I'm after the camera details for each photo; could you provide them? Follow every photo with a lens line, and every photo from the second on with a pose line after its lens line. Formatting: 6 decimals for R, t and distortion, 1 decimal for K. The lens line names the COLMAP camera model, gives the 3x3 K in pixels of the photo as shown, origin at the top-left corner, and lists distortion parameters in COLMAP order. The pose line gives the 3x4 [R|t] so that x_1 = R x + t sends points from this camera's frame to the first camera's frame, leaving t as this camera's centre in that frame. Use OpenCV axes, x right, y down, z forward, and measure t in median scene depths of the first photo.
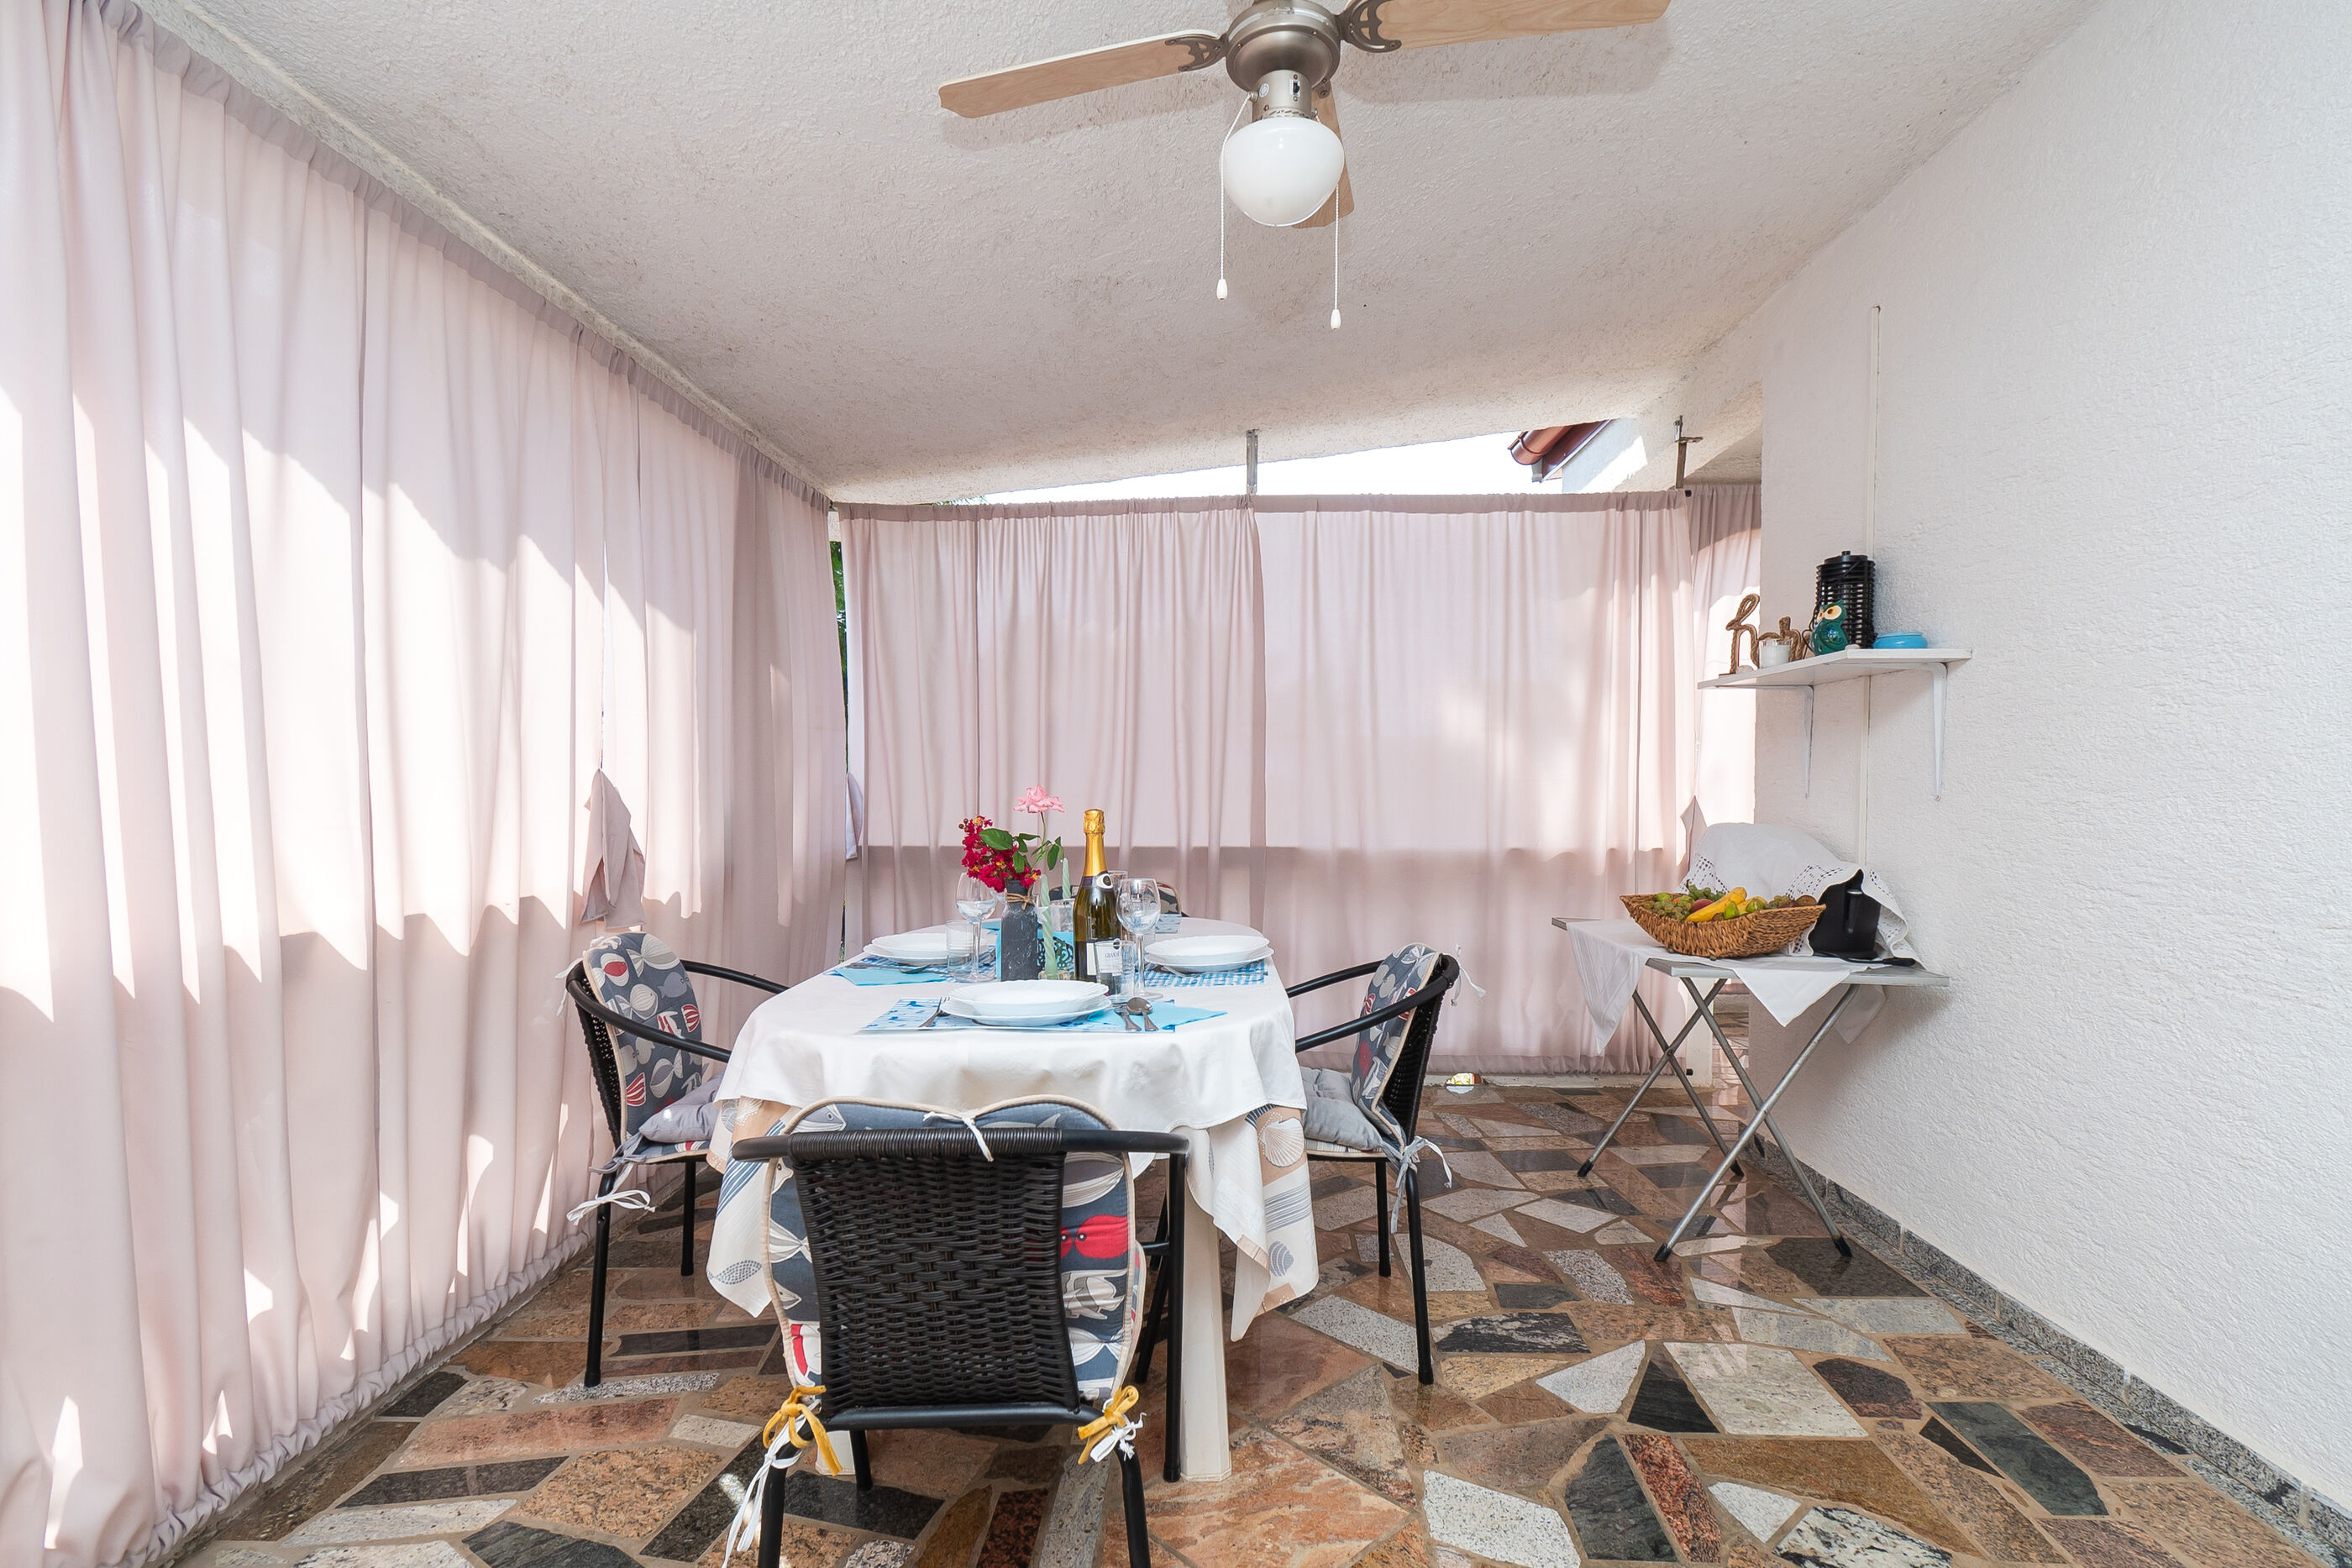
lens RADIAL K [[1147.0, 0, 1176.7], [0, 1147.0, 840.8], [0, 0, 1]] dist [0.000869, -0.000178]
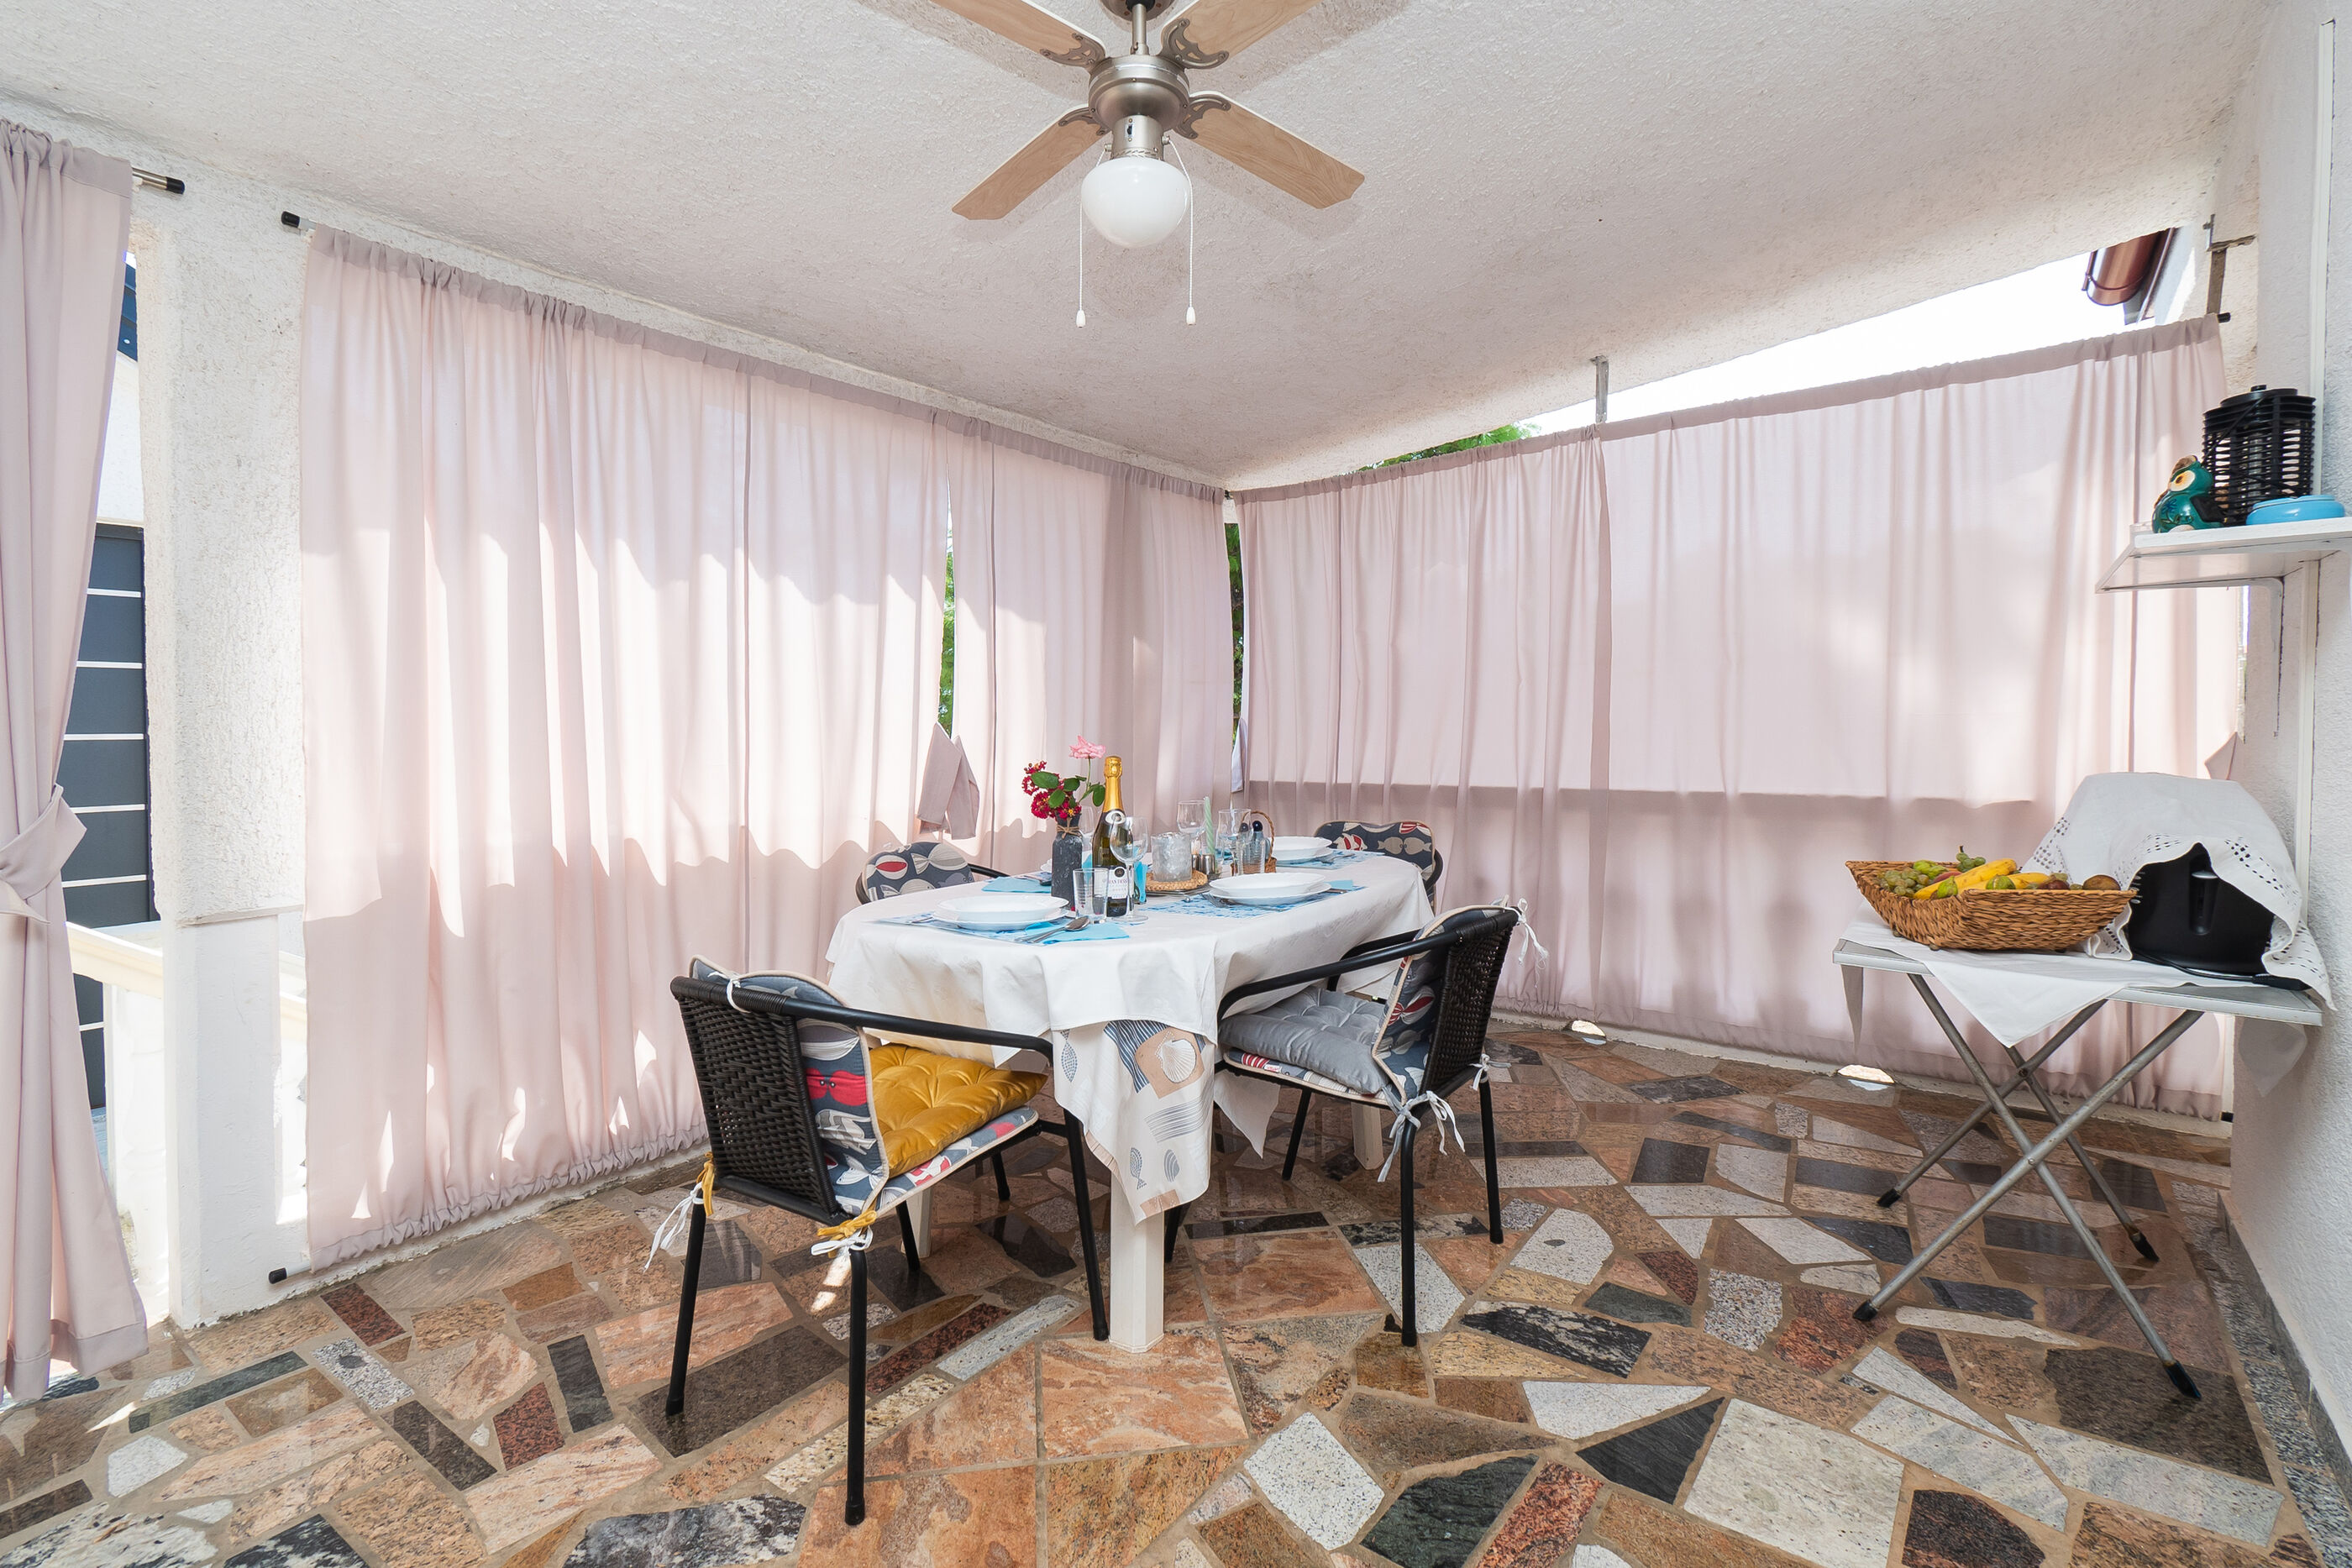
lens RADIAL K [[1053.4, 0, 1131.6], [0, 1053.4, 754.7], [0, 0, 1]] dist [-0.002542, -0.000979]
pose [[0.815192, 0.004401, -0.579175, 0.425323], [-0.014708, 0.999806, -0.013103, -0.011180], [0.579005, 0.019200, 0.815098, 0.097161]]
